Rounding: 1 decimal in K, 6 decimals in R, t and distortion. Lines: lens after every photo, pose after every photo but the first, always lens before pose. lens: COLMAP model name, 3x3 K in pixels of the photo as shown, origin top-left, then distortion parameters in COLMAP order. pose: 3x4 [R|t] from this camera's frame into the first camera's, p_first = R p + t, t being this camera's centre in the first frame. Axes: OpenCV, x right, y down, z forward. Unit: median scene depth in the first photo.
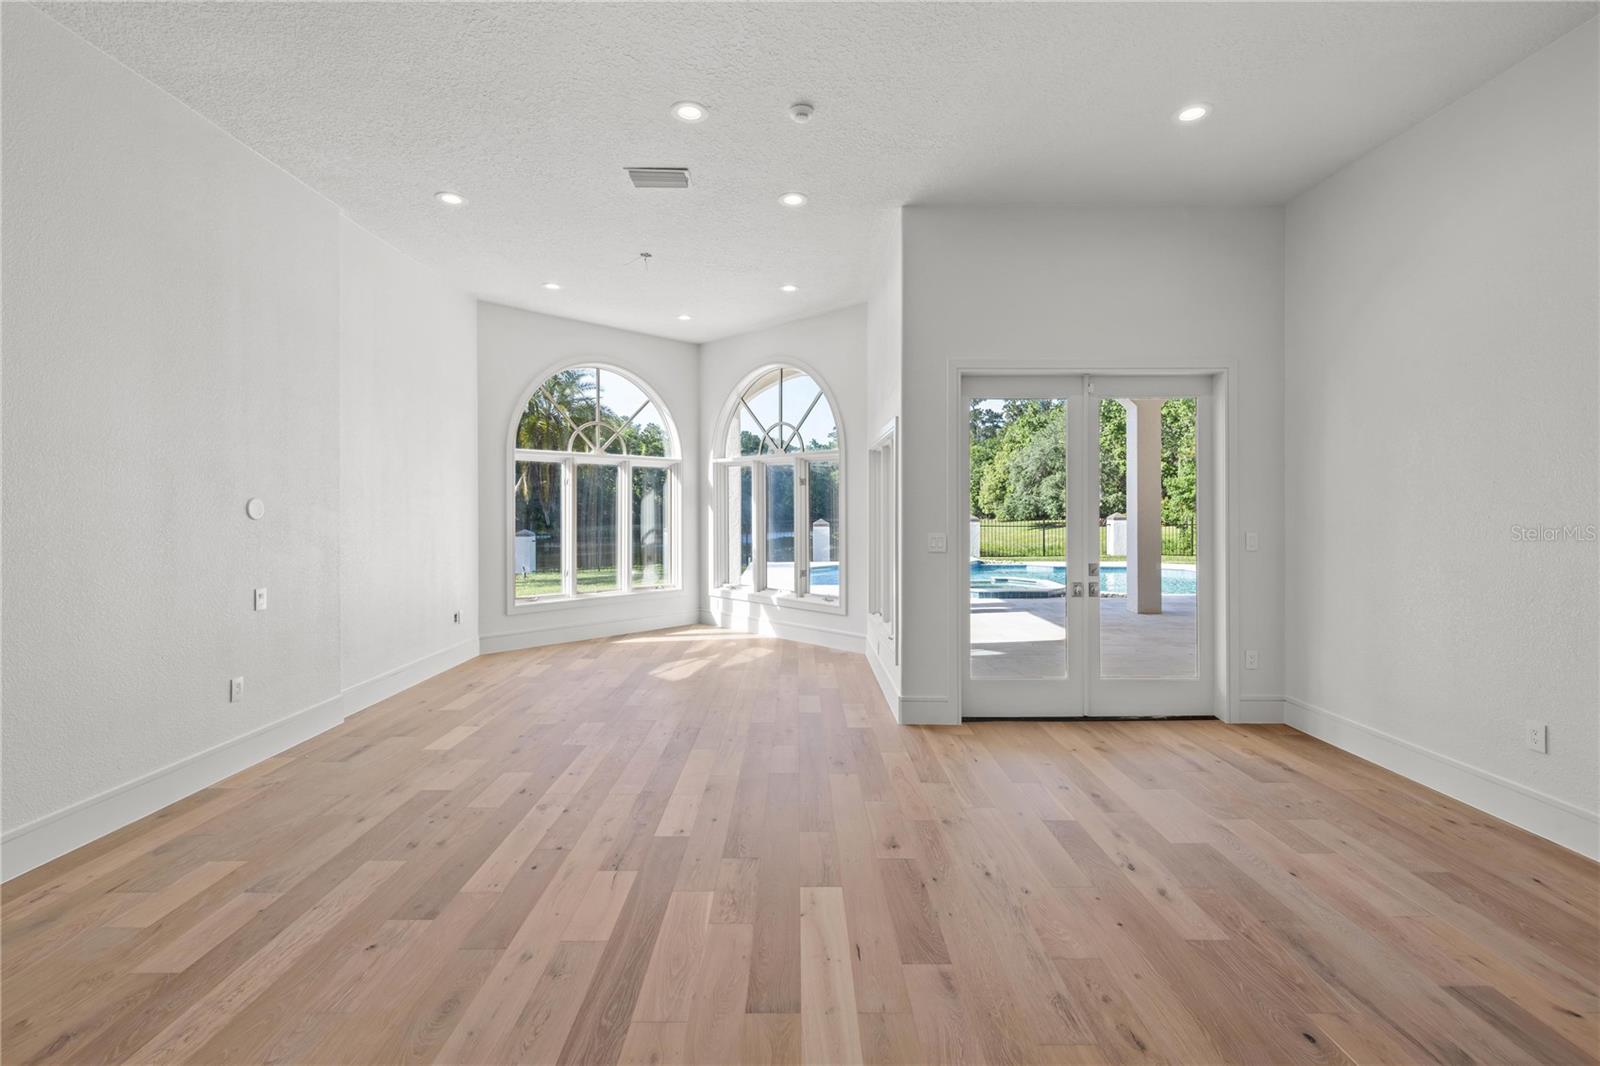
lens RADIAL K [[720.0, 0, 802.4], [0, 720.0, 521.9], [0, 0, 1]] dist [0.007019, -0.001460]
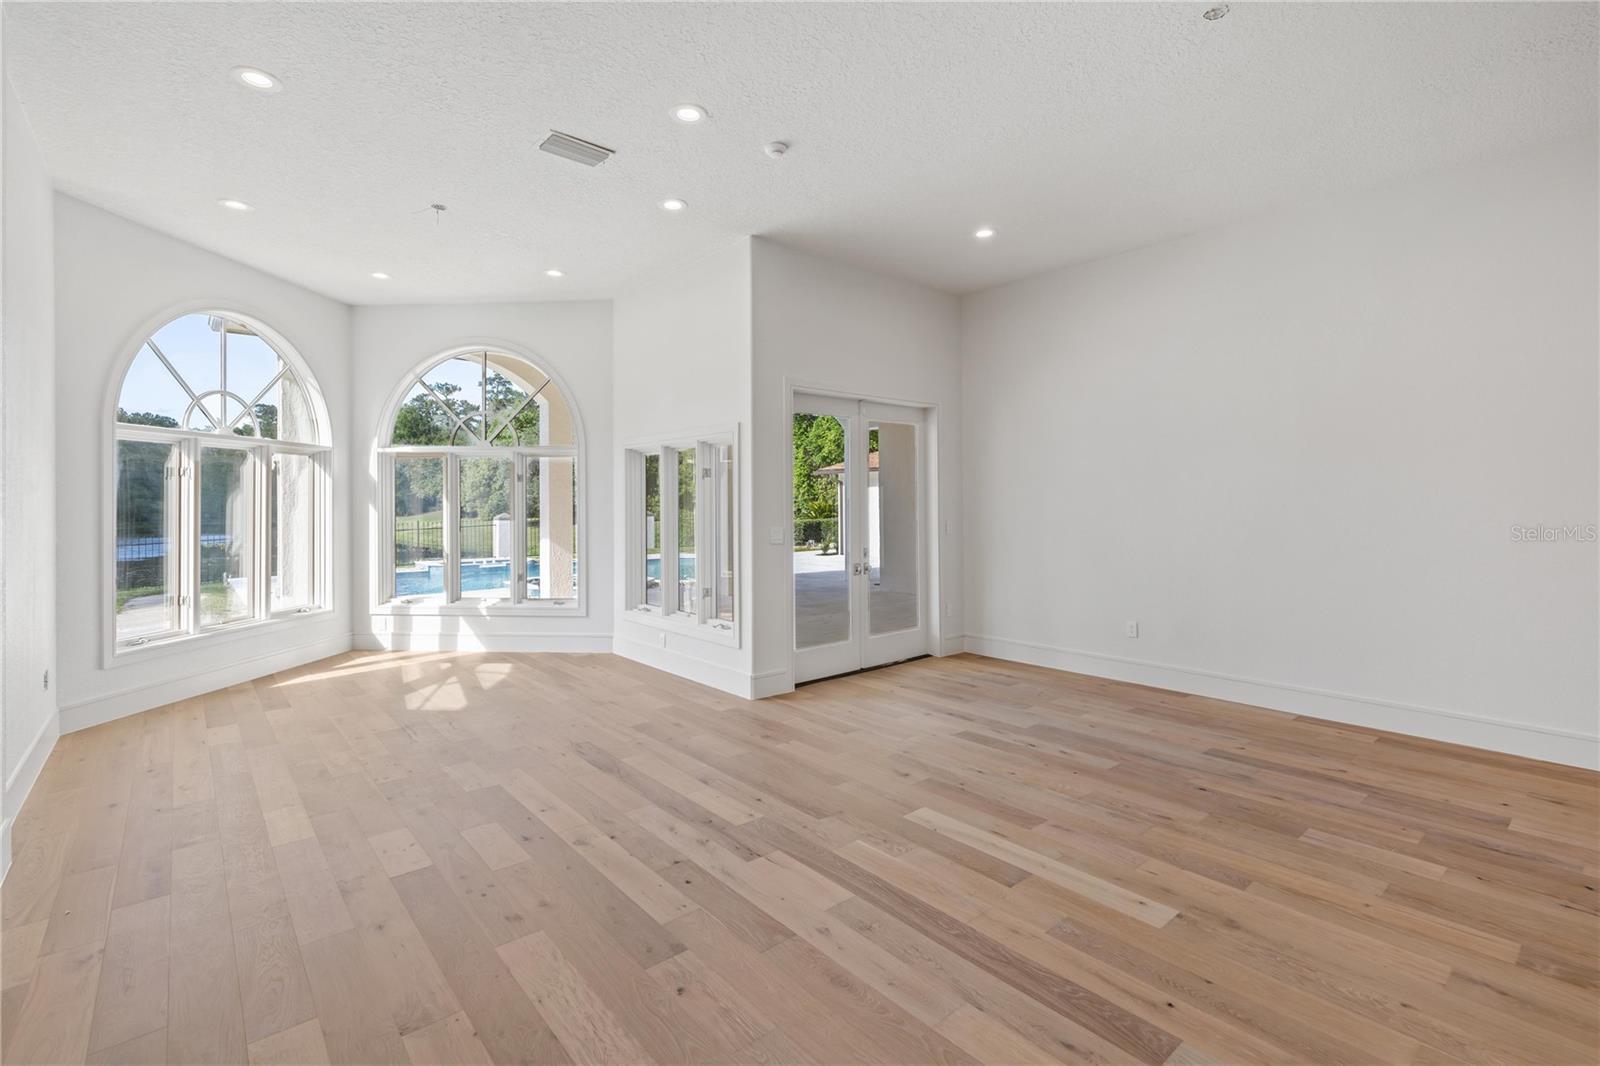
lens RADIAL K [[720.0, 0, 803.6], [0, 720.0, 517.3], [0, 0, 1]] dist [0.007019, -0.001460]
pose [[0.763586, -0.016237, 0.645502, -0.588893], [0.018152, 0.999828, 0.003677, -0.004184], [-0.645451, 0.008910, 0.763750, 0.112108]]
